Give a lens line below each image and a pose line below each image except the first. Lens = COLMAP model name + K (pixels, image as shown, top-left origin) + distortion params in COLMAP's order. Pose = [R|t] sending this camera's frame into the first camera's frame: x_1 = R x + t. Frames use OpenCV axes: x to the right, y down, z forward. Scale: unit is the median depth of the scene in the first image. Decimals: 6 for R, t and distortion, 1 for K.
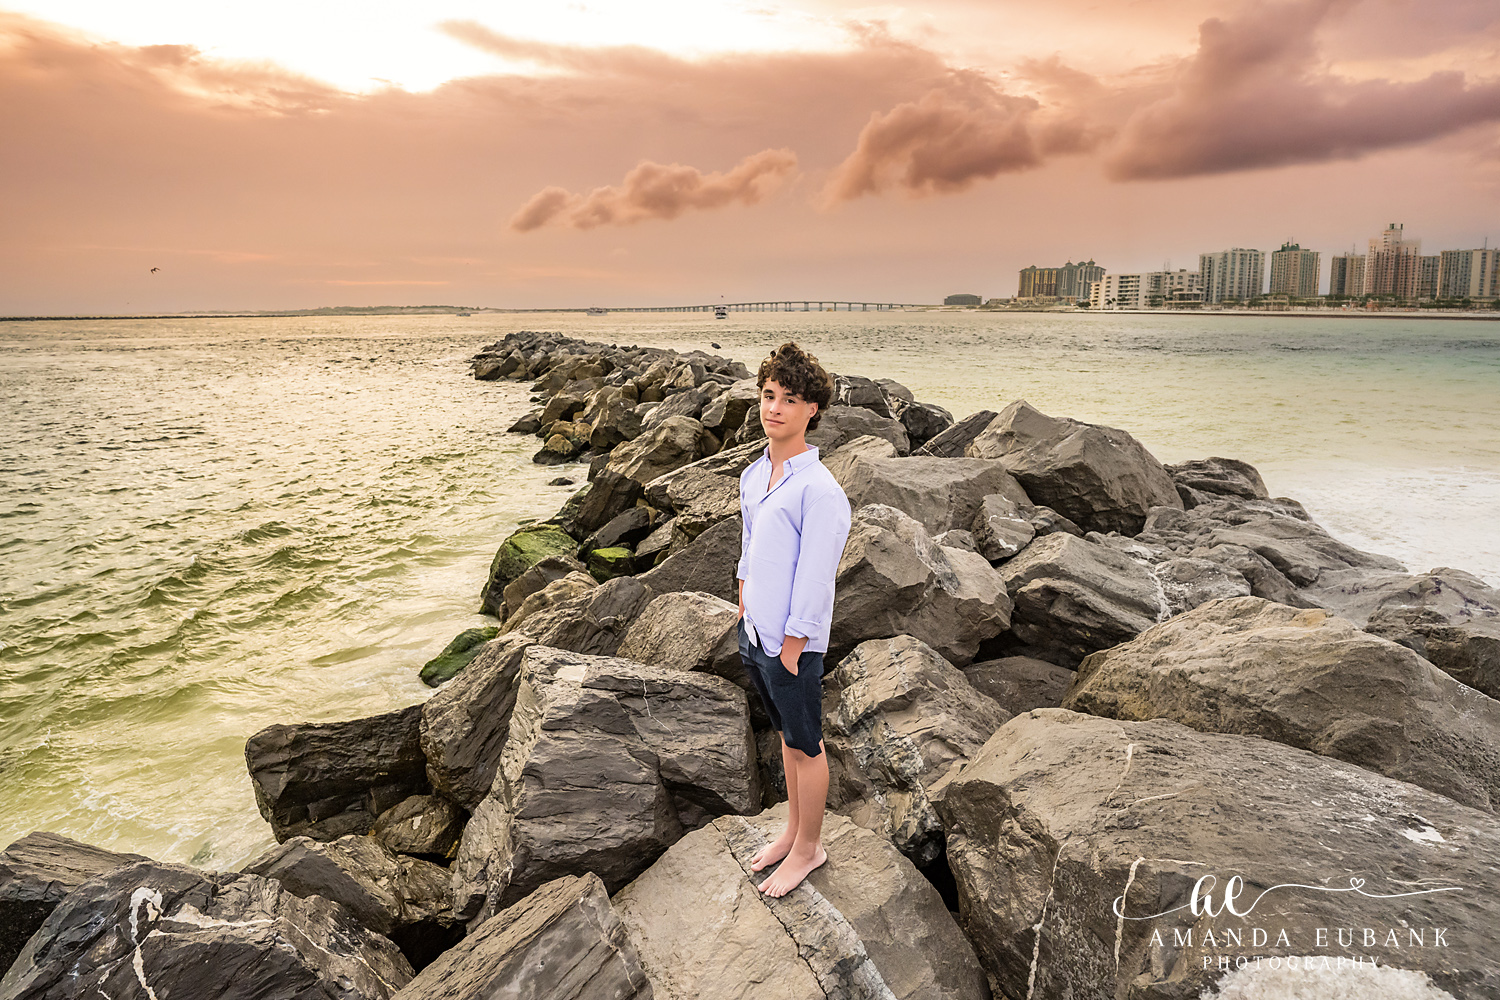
lens RADIAL K [[800.1, 0, 739.5], [0, 800.1, 497.1], [0, 0, 1]] dist [-0.001899, 0.000444]
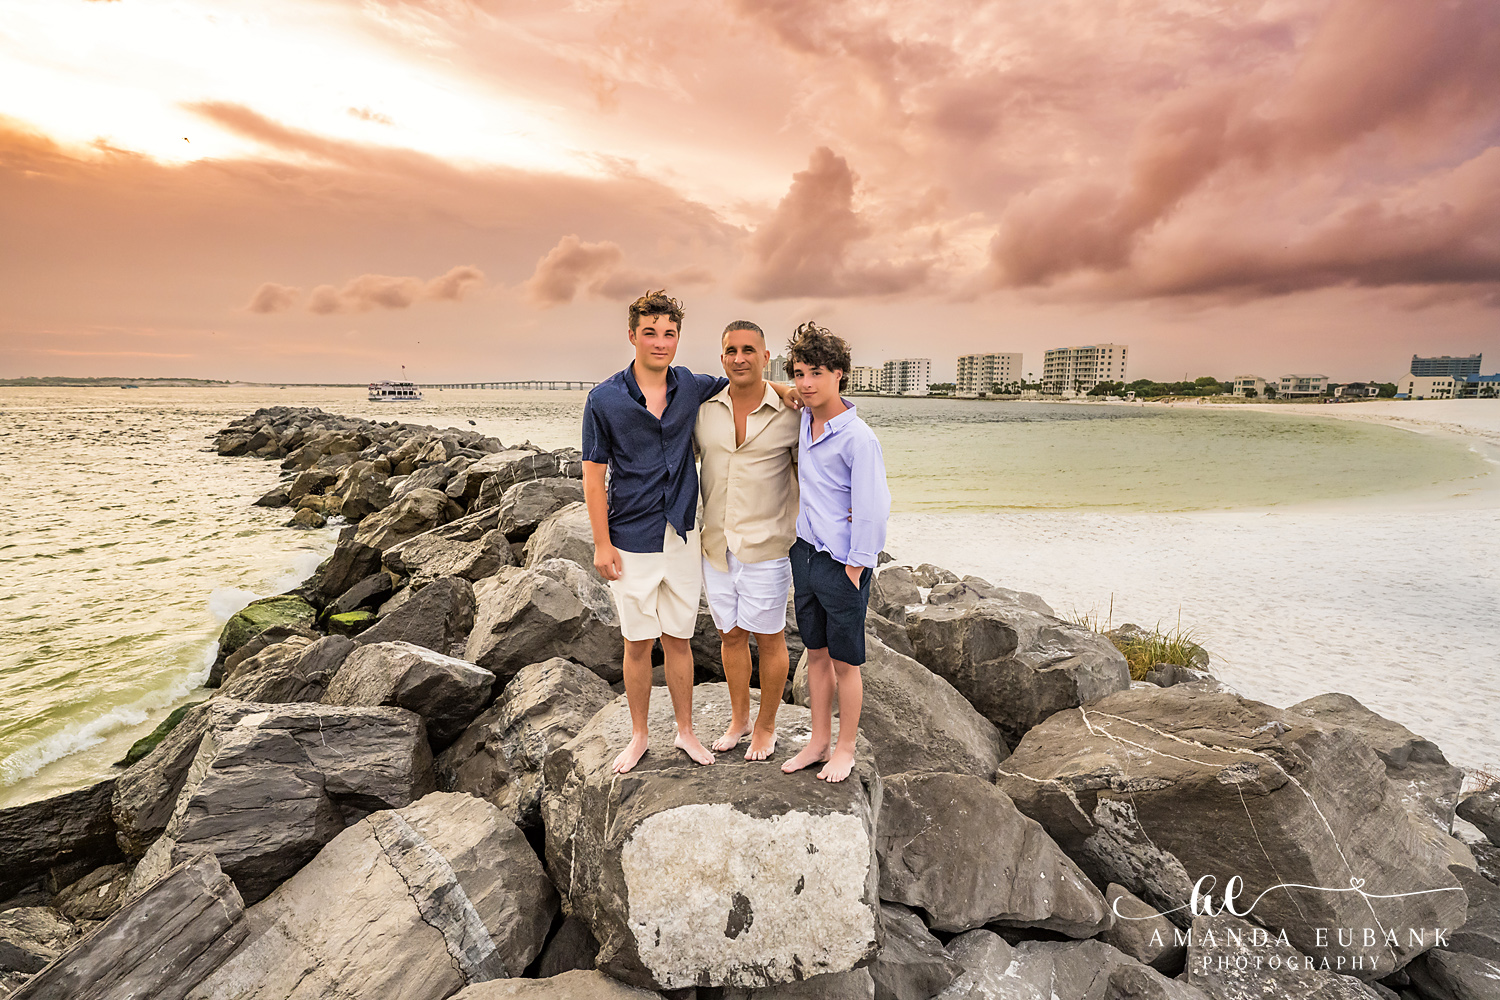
lens RADIAL K [[689.2, 0, 748.8], [0, 689.2, 499.5], [0, 0, 1]] dist [-0.001865, 0.000314]
pose [[0.945119, -0.035300, 0.324814, 0.120637], [0.058482, 0.996369, -0.061882, 0.000994], [-0.321450, 0.077482, 0.943751, -0.163606]]
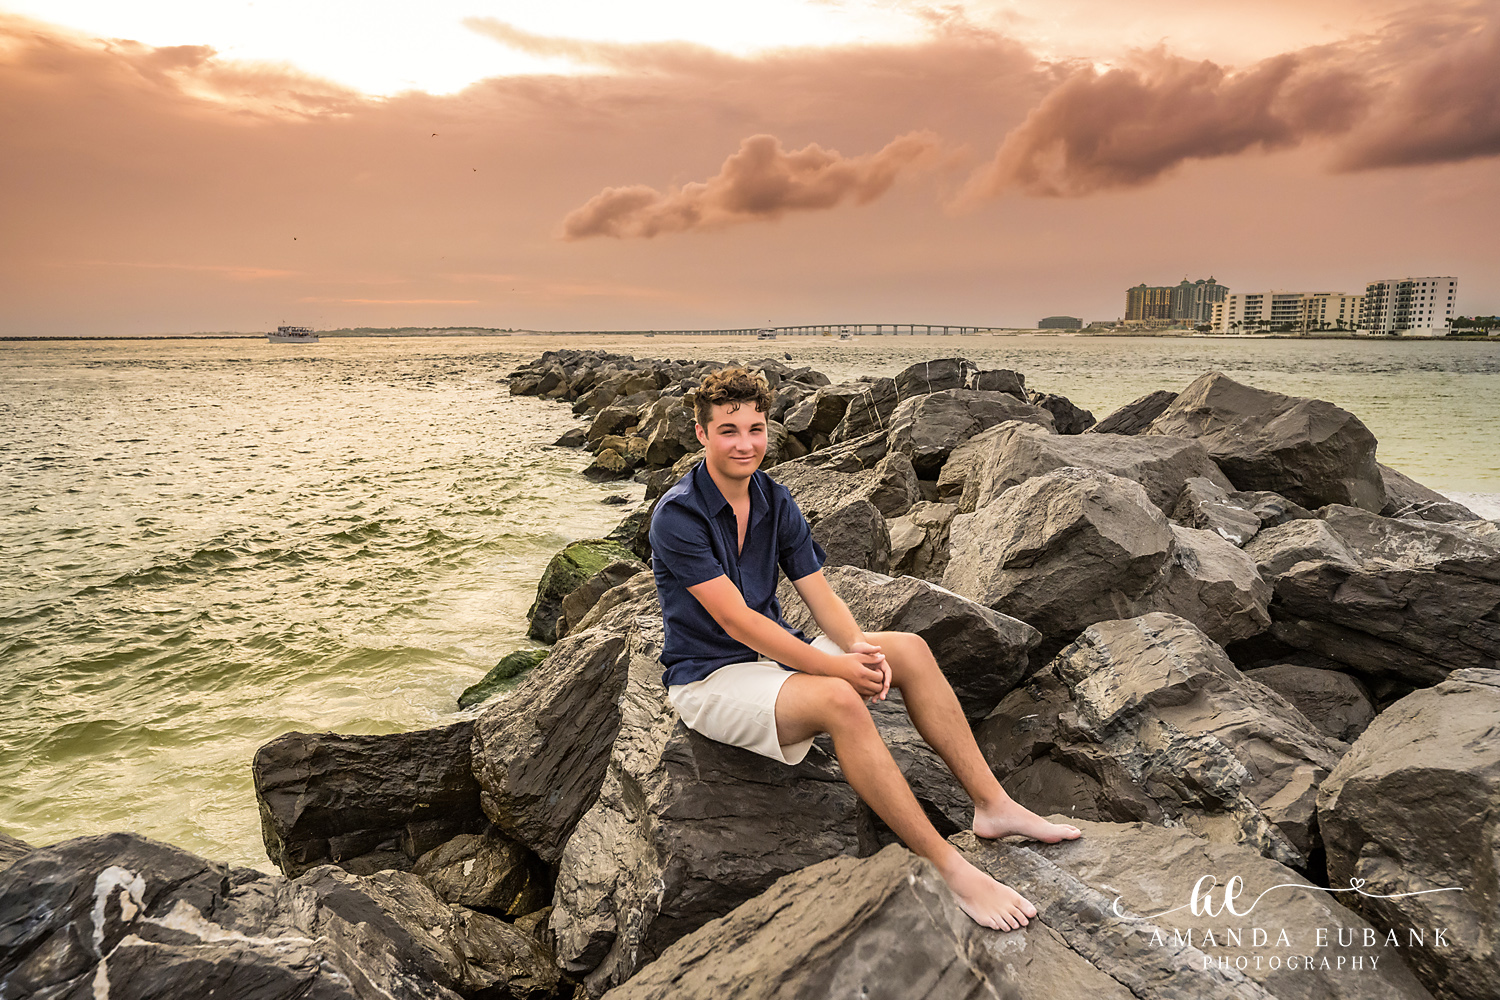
lens RADIAL K [[915.8, 0, 748.6], [0, 915.8, 496.8], [0, 0, 1]] dist [-0.000948, -0.000542]
pose [[0.998378, 0.013490, -0.055304, -0.094320], [-0.016476, 0.998411, -0.053895, 0.097897], [0.054489, 0.054719, 0.997014, 0.129287]]
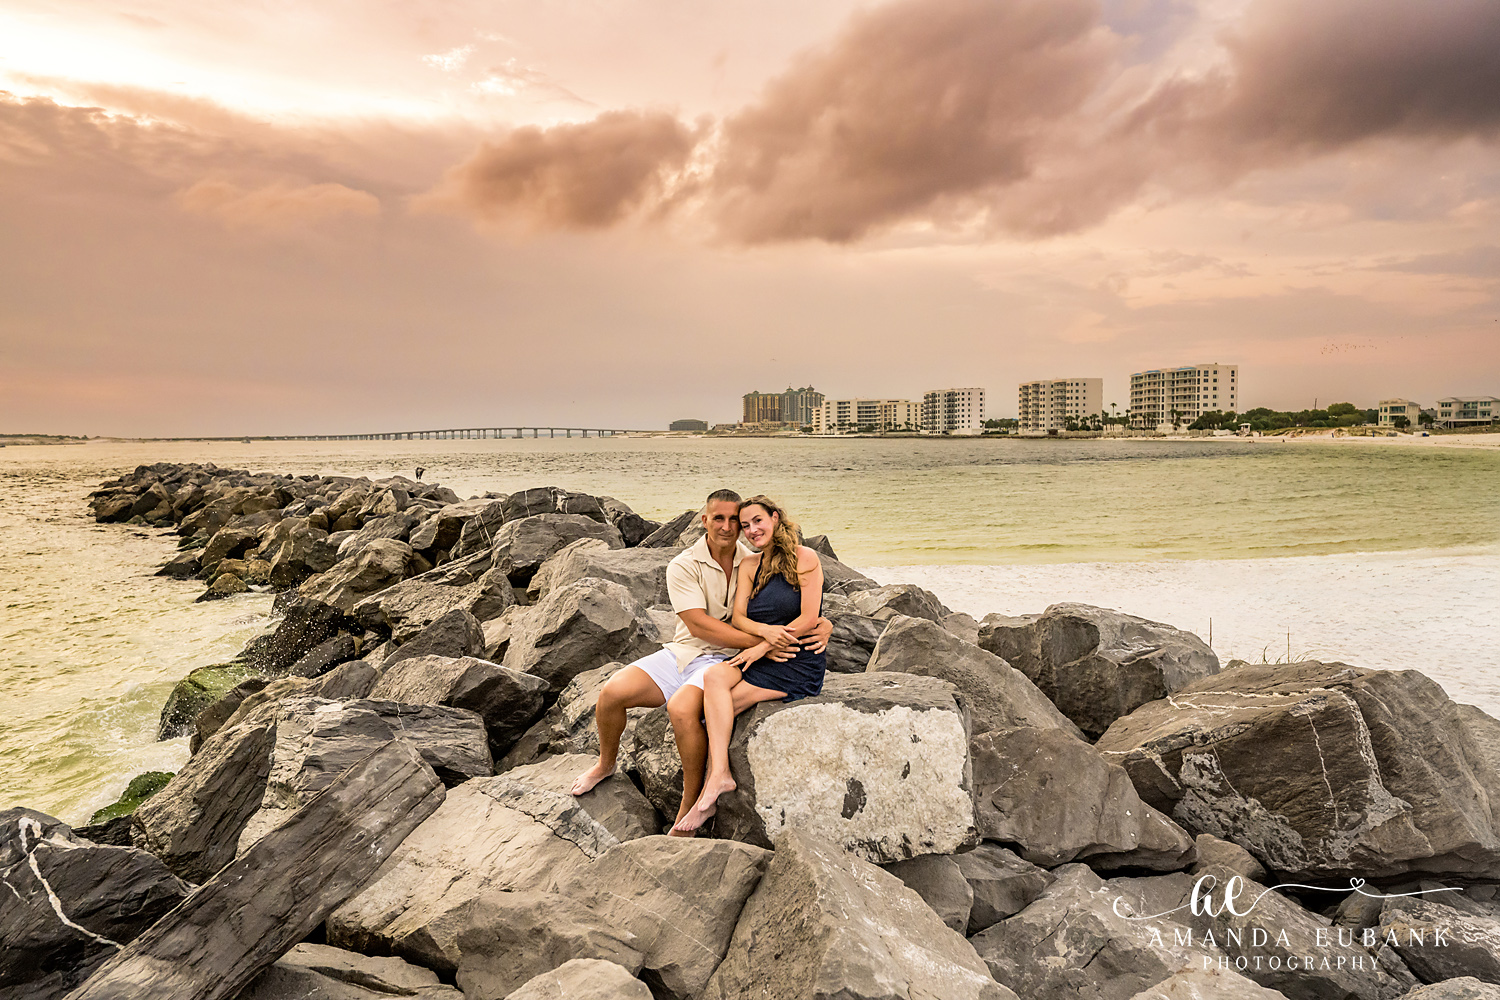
lens RADIAL K [[899.7, 0, 744.4], [0, 899.7, 495.3], [0, 0, 1]] dist [-0.002700, 0.000369]
pose [[0.947365, -0.026824, 0.319031, -0.033426], [0.078800, 0.985366, -0.151146, 0.117710], [-0.310308, 0.168330, 0.935614, -0.353743]]
